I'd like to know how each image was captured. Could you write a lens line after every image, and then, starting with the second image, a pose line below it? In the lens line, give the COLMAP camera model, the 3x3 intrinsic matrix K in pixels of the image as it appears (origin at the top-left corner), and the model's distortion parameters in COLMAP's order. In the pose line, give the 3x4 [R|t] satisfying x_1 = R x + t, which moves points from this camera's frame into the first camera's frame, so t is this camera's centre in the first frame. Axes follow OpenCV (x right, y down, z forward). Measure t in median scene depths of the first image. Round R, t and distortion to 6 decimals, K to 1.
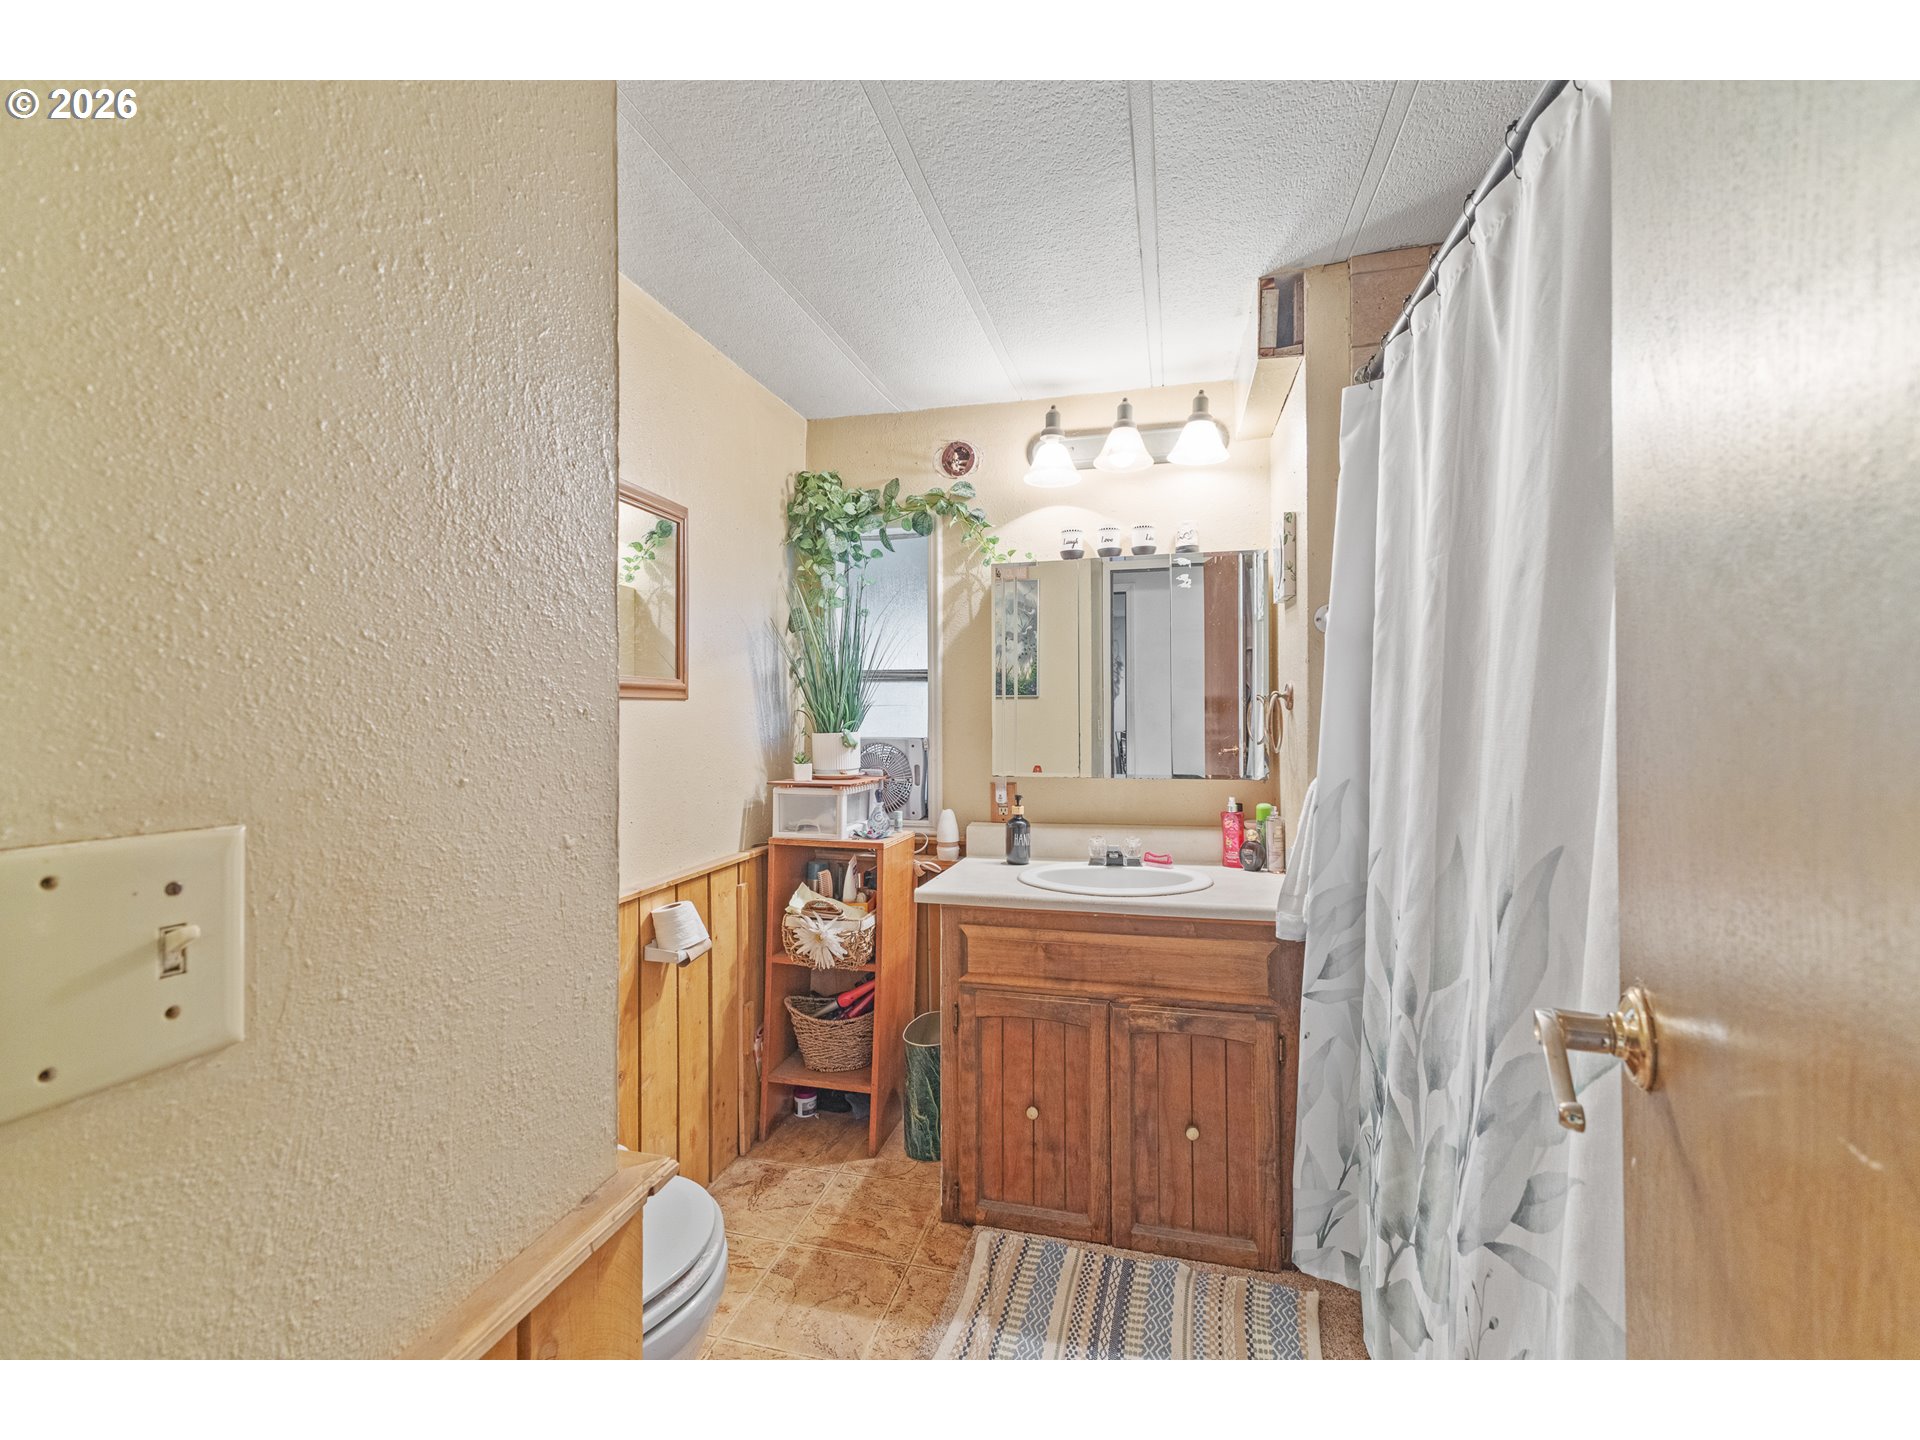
lens RADIAL K [[826.1, 0, 959.4], [0, 826.1, 718.8], [0, 0, 1]] dist [0.010763, 0.000674]
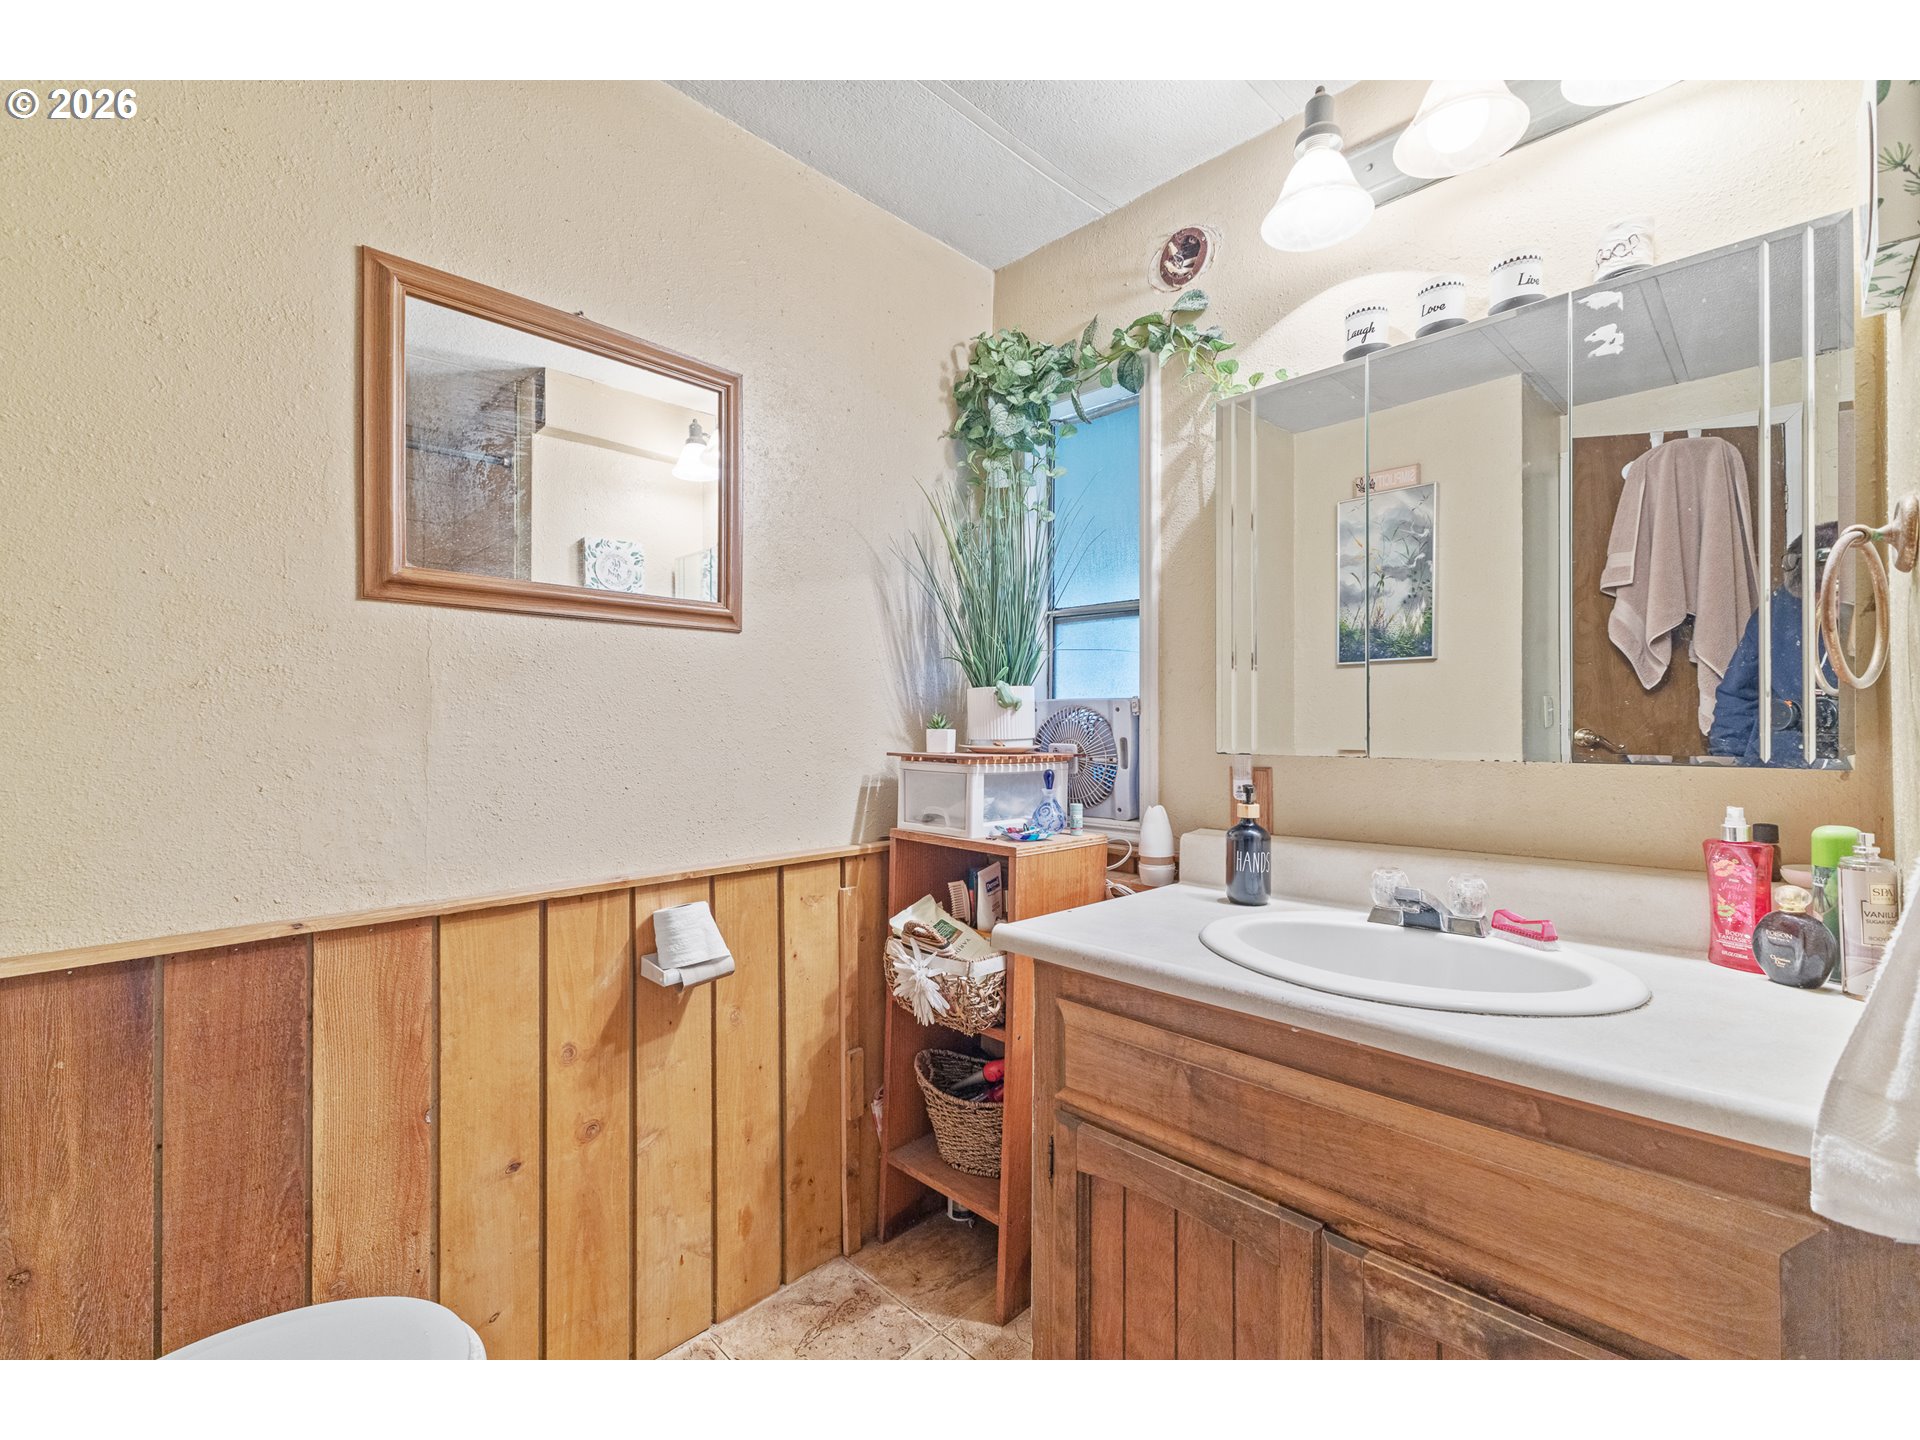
lens RADIAL K [[826.1, 0, 960.4], [0, 826.1, 721.8], [0, 0, 1]] dist [0.010763, 0.000674]
pose [[0.859526, 0.002022, -0.511089, 0.203210], [-0.003959, 0.999989, -0.002702, 0.052982], [0.511077, 0.004345, 0.859524, 0.415541]]
